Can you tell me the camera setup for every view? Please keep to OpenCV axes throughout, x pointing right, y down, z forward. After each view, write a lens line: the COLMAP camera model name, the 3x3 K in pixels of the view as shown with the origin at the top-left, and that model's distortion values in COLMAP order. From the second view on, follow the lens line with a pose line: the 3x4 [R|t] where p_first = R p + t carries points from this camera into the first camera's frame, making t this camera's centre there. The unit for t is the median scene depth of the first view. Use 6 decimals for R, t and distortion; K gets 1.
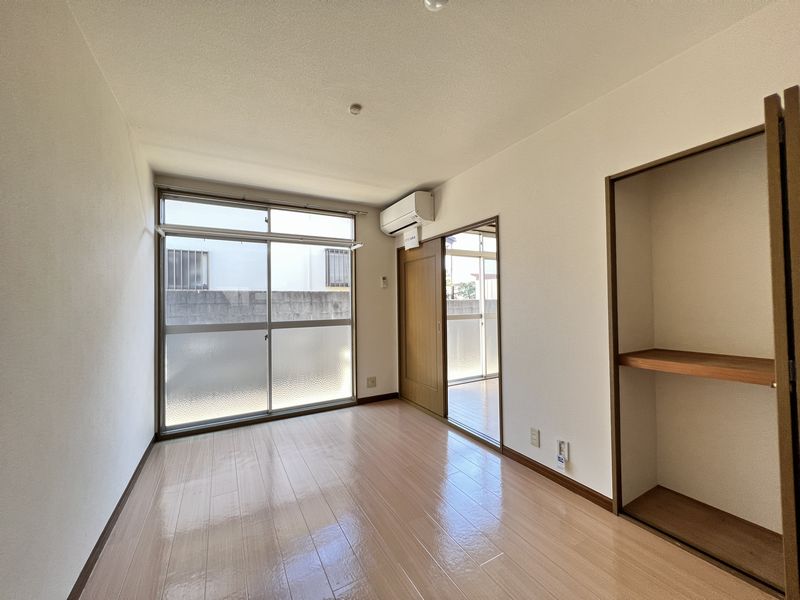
lens RADIAL K [[318.8, 0, 400.0], [0, 318.8, 300.0], [0, 0, 1]] dist [0.000371, -0.000030]
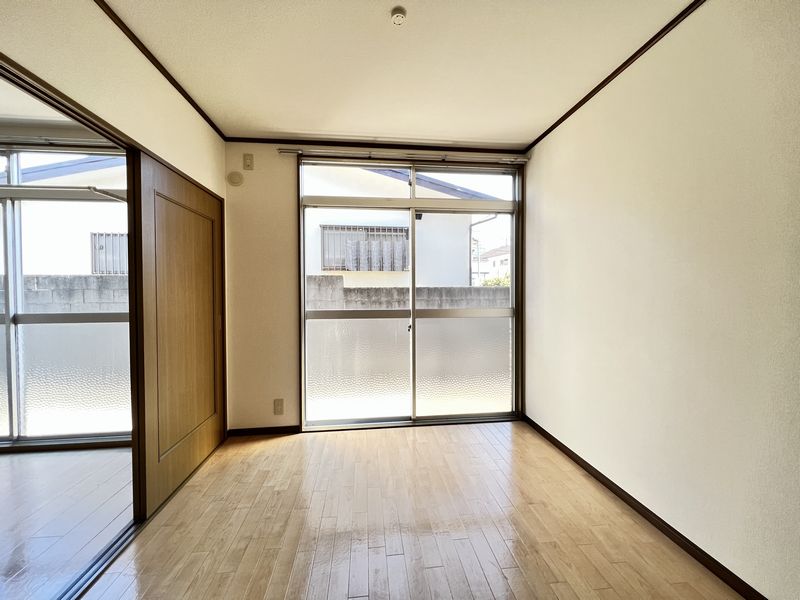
lens RADIAL K [[318.8, 0, 400.0], [0, 318.8, 300.0], [0, 0, 1]] dist [0.000371, -0.000030]
pose [[0.921686, 0.016959, -0.387566, 0.599885], [-0.003853, 0.999395, 0.034569, 0.009248], [0.387918, -0.030368, 0.921193, 0.616967]]
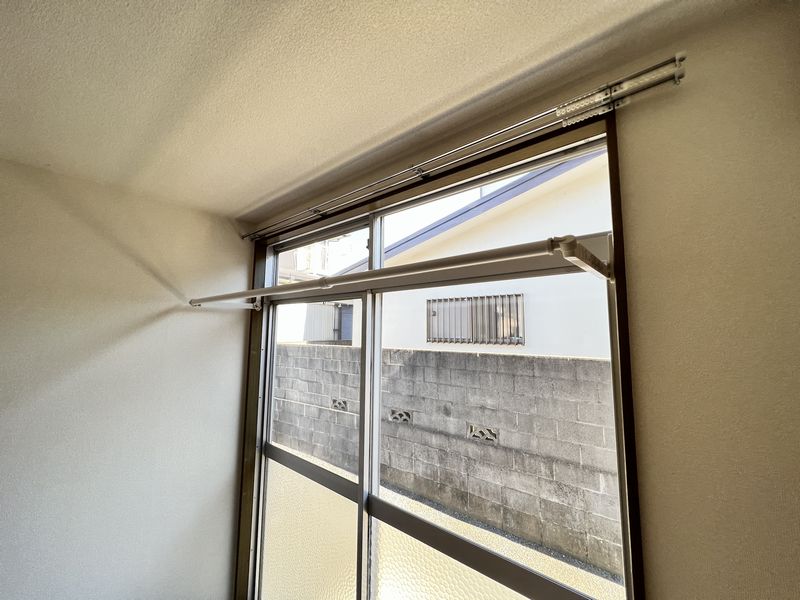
lens RADIAL K [[318.8, 0, 400.0], [0, 318.8, 300.0], [0, 0, 1]] dist [0.000371, -0.000030]
pose [[0.355331, -0.076895, -0.931572, -0.007063], [-0.004227, 0.996468, -0.083864, -0.126368], [0.934731, 0.033738, 0.353751, 0.807643]]
